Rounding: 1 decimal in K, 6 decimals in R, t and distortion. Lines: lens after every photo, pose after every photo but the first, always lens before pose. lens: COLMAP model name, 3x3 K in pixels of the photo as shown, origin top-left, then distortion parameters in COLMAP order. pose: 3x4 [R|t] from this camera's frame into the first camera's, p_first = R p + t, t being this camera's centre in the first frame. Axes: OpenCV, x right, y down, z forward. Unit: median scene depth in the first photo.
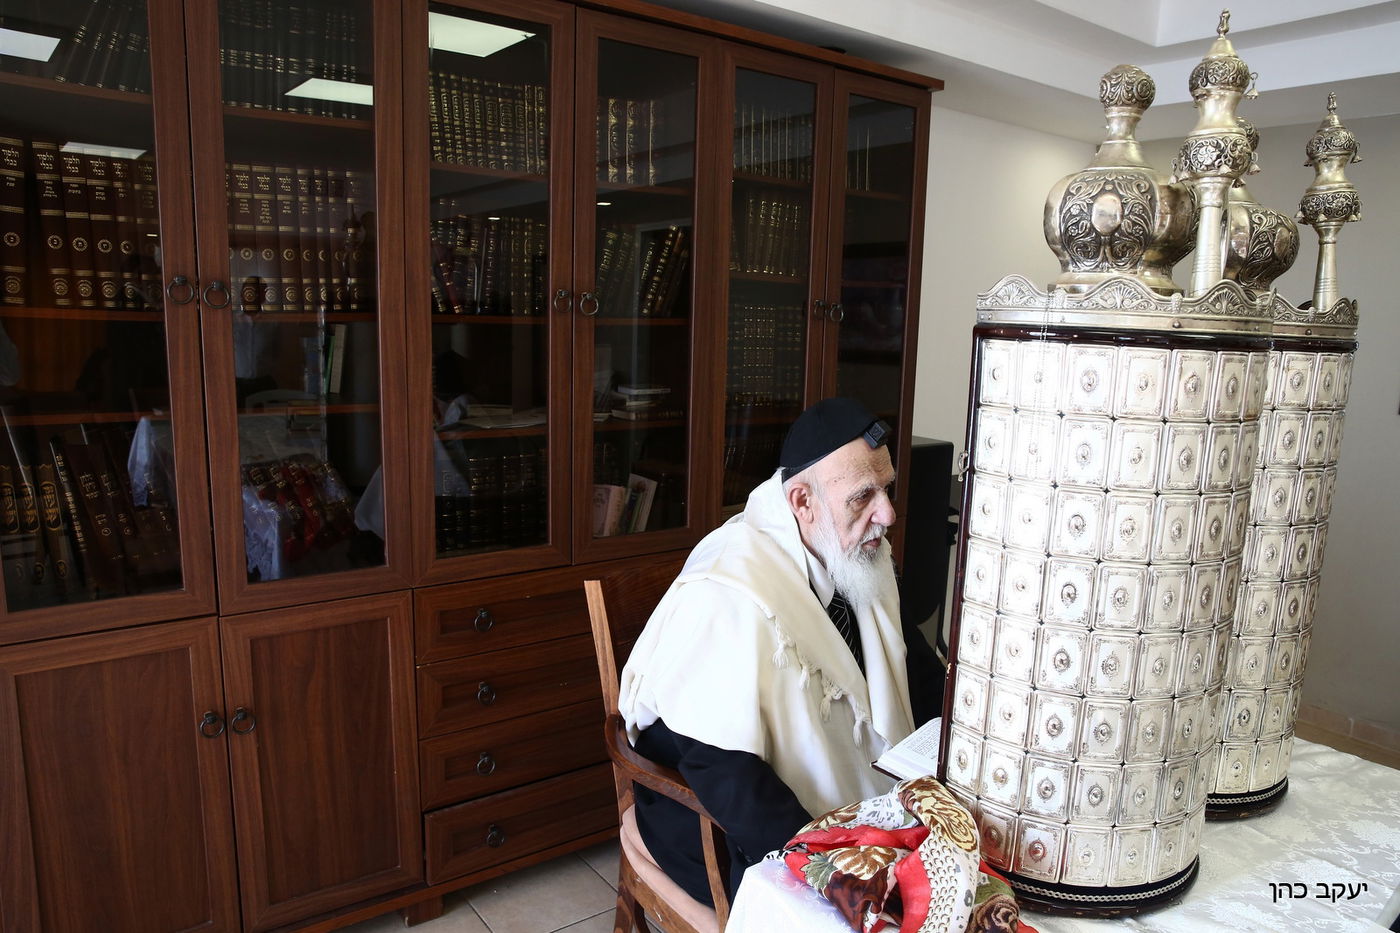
lens RADIAL K [[989.5, 0, 702.8], [0, 989.5, 500.1], [0, 0, 1]] dist [-0.096115, 0.092284]
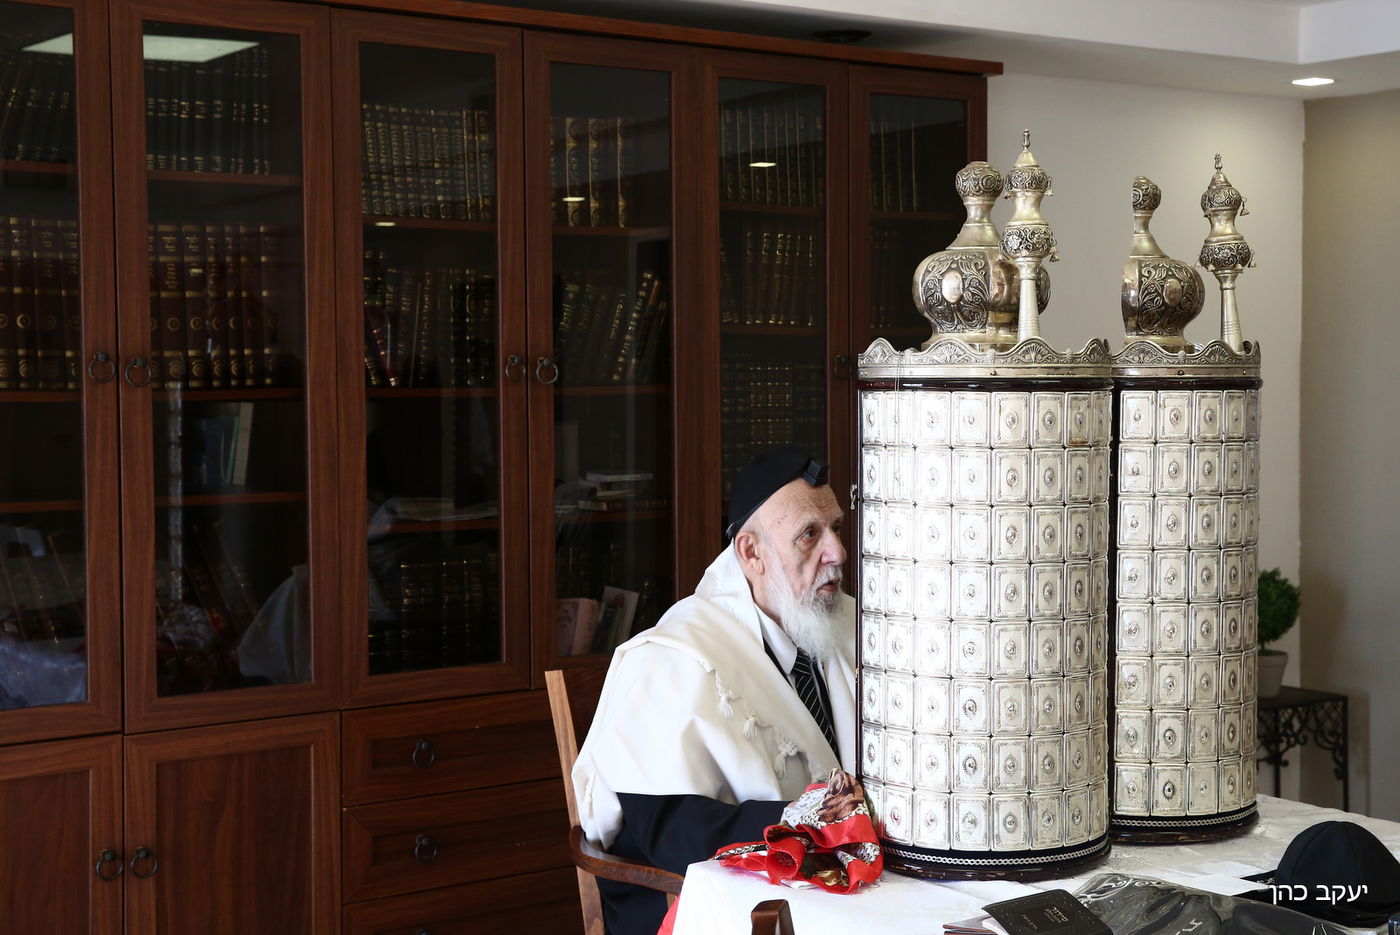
lens RADIAL K [[2008.6, 0, 700.0], [0, 2008.6, 467.5], [0, 0, 1]] dist [0.174253, -0.015494]
pose [[0.998542, -0.032316, -0.043227, 0.094563], [0.025886, 0.989556, -0.141804, 0.140781], [0.047358, 0.140478, 0.988951, -0.741380]]
